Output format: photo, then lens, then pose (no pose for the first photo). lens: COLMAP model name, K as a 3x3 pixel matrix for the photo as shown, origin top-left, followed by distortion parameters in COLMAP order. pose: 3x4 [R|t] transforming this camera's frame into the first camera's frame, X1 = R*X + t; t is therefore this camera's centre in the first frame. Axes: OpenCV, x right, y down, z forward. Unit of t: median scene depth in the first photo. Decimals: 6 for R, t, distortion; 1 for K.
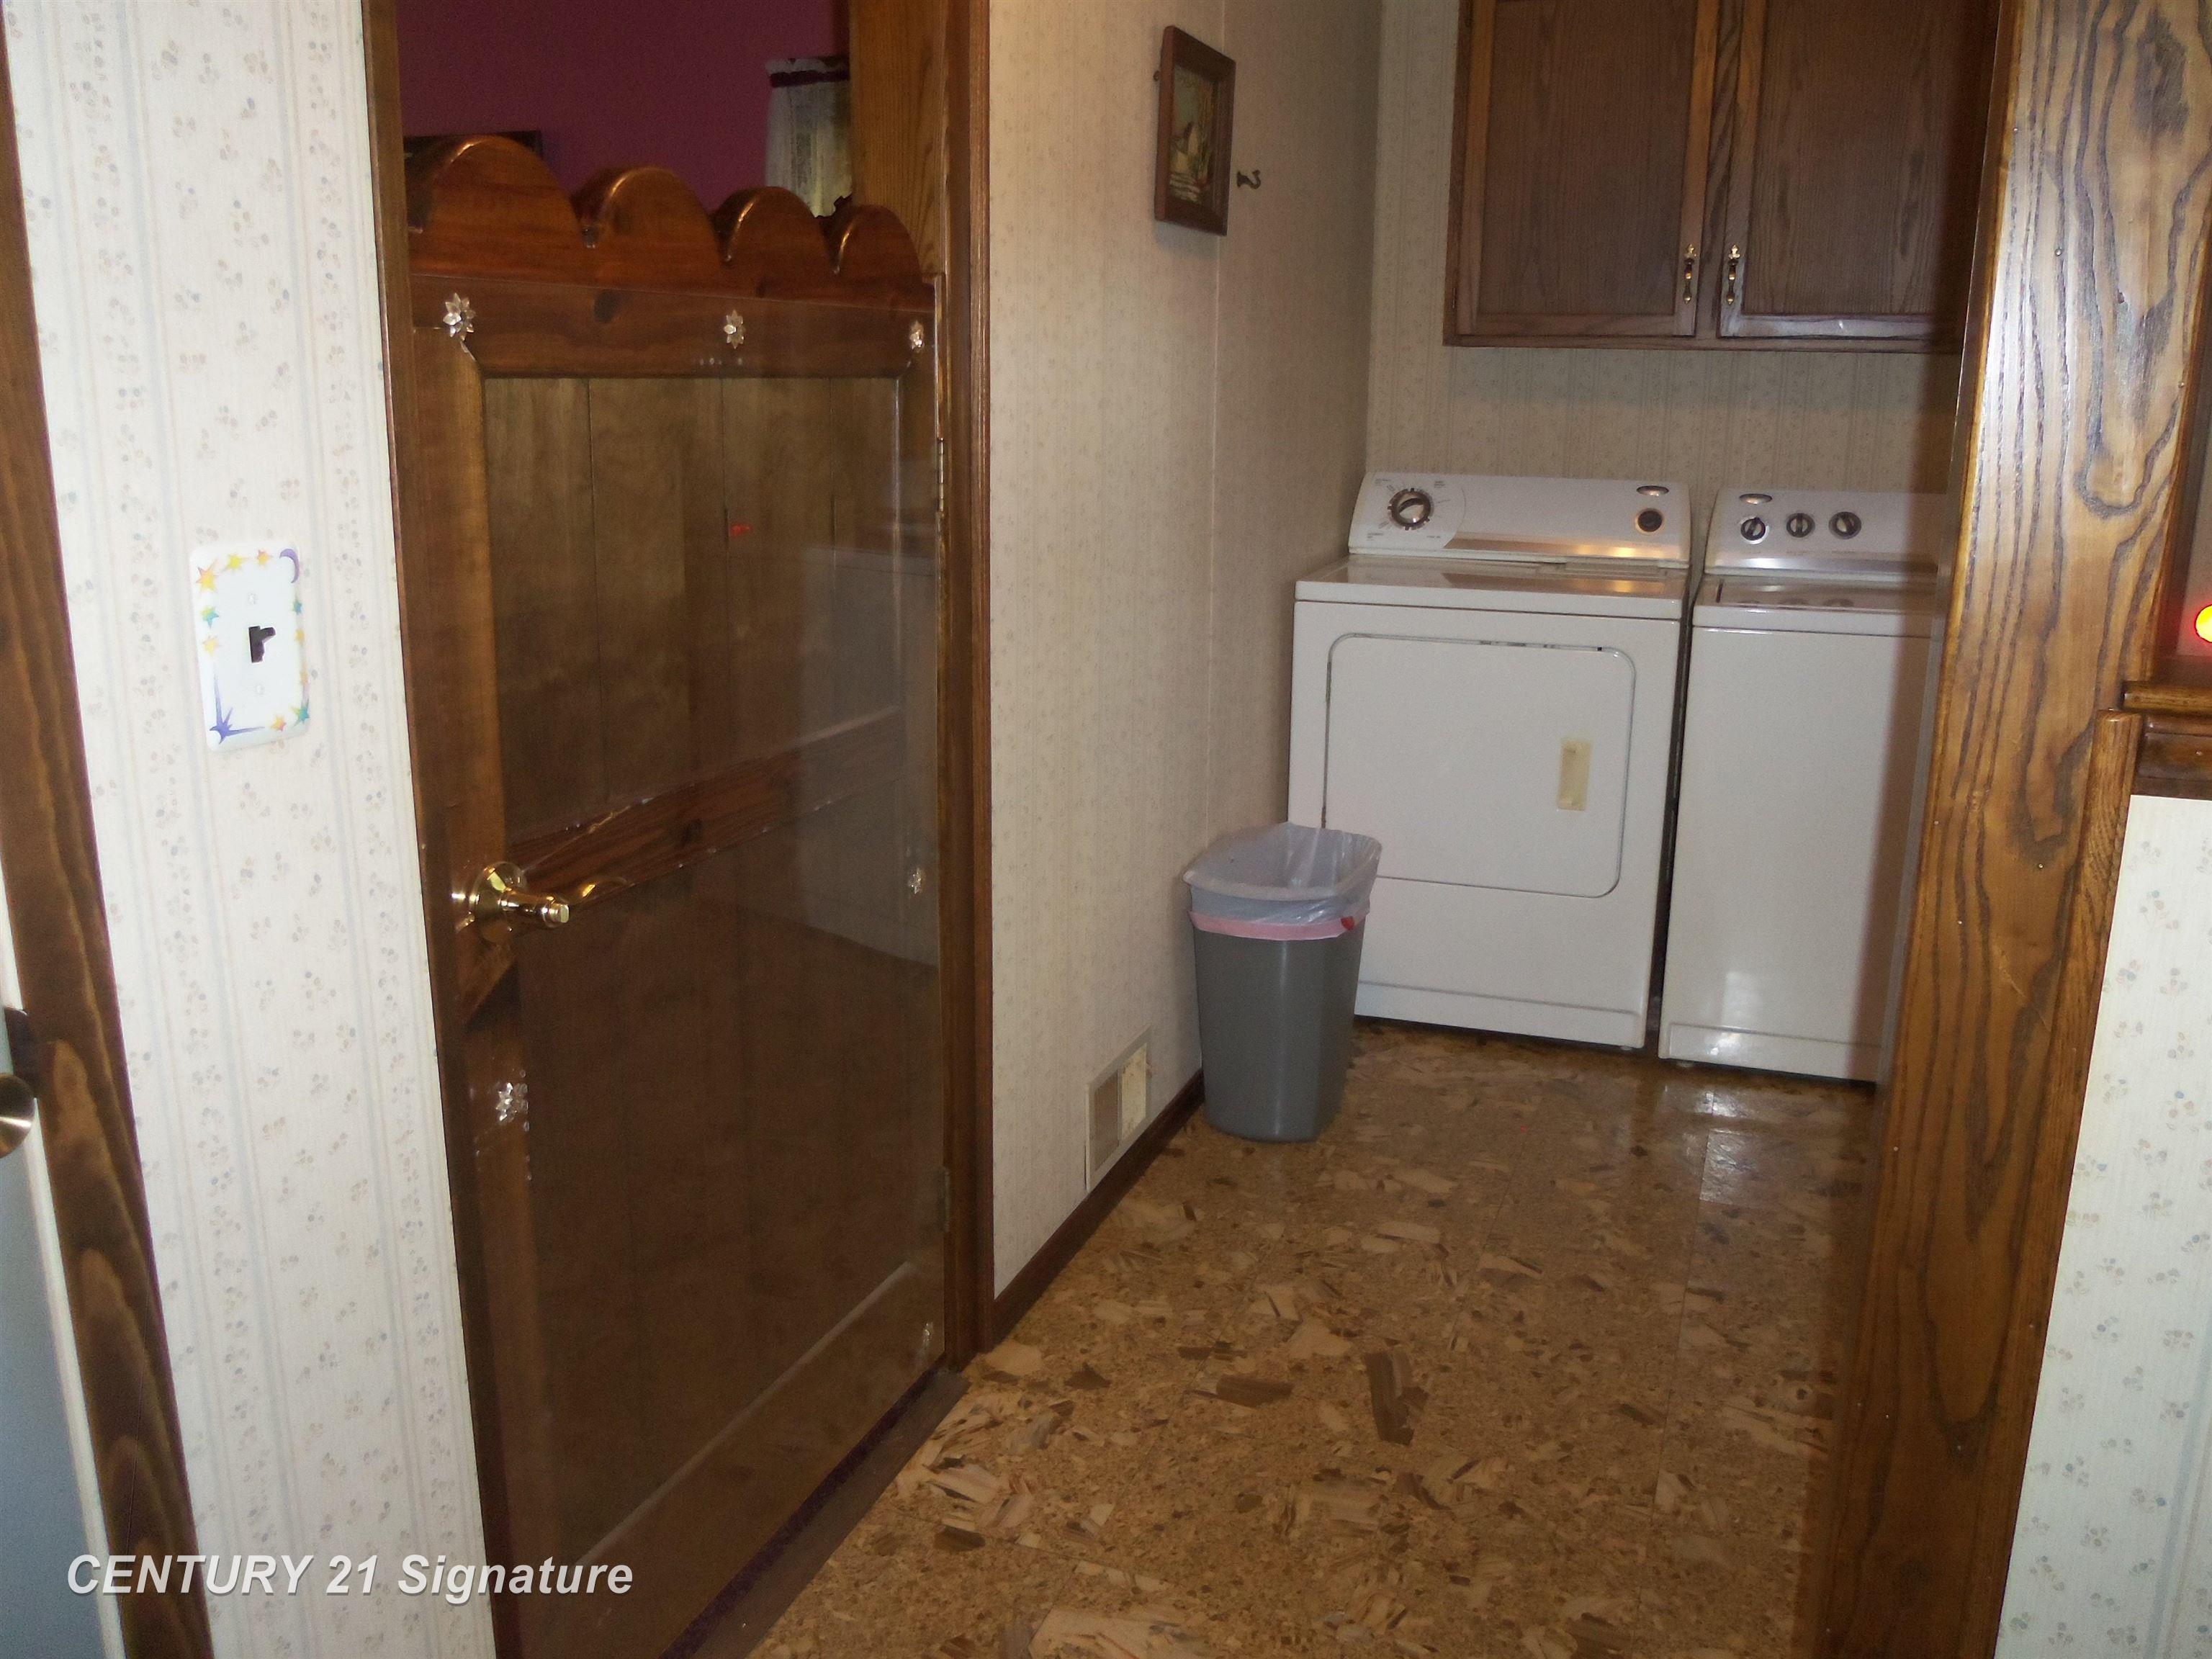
lens RADIAL K [[1801.6, 0, 1104.4], [0, 1801.6, 826.9], [0, 0, 1]] dist [-0.055100, 0.015434]
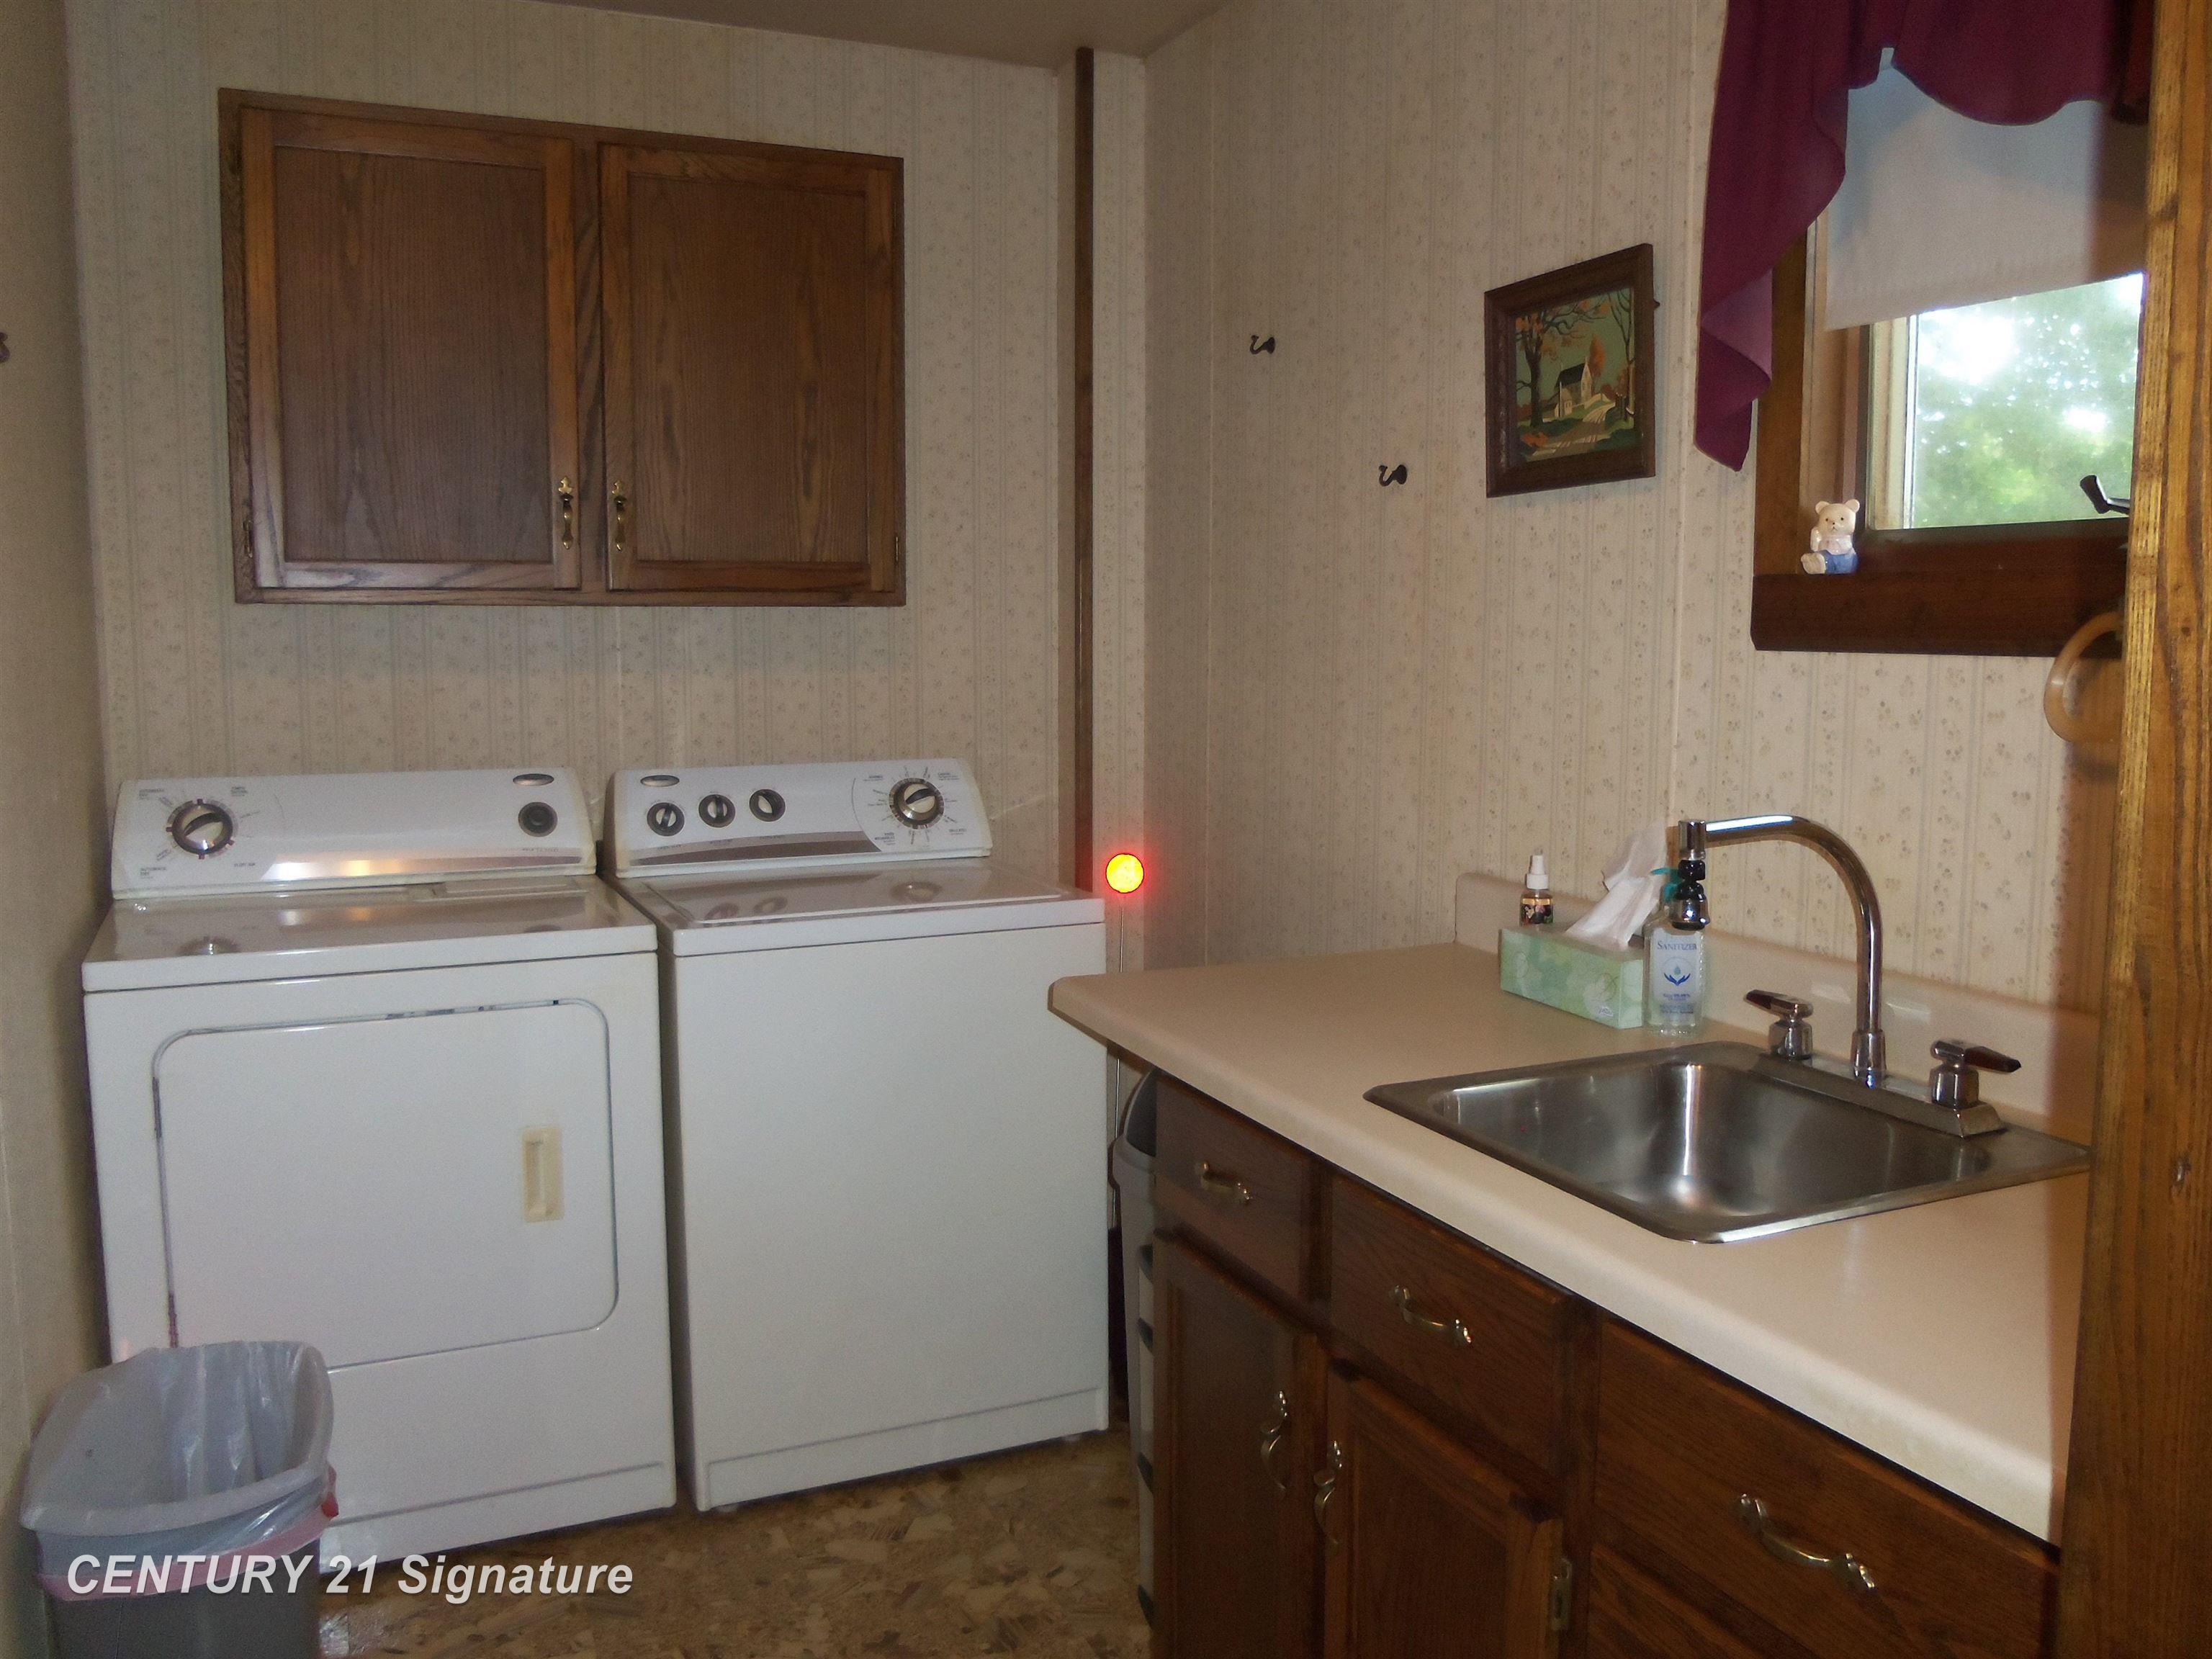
lens RADIAL K [[1801.6, 0, 1104.8], [0, 1801.6, 834.3], [0, 0, 1]] dist [-0.055100, 0.015434]
pose [[0.710033, -0.089318, 0.698481, -0.072783], [0.173180, 0.983607, -0.050266, -0.086154], [-0.682541, 0.156653, 0.713861, 0.284152]]
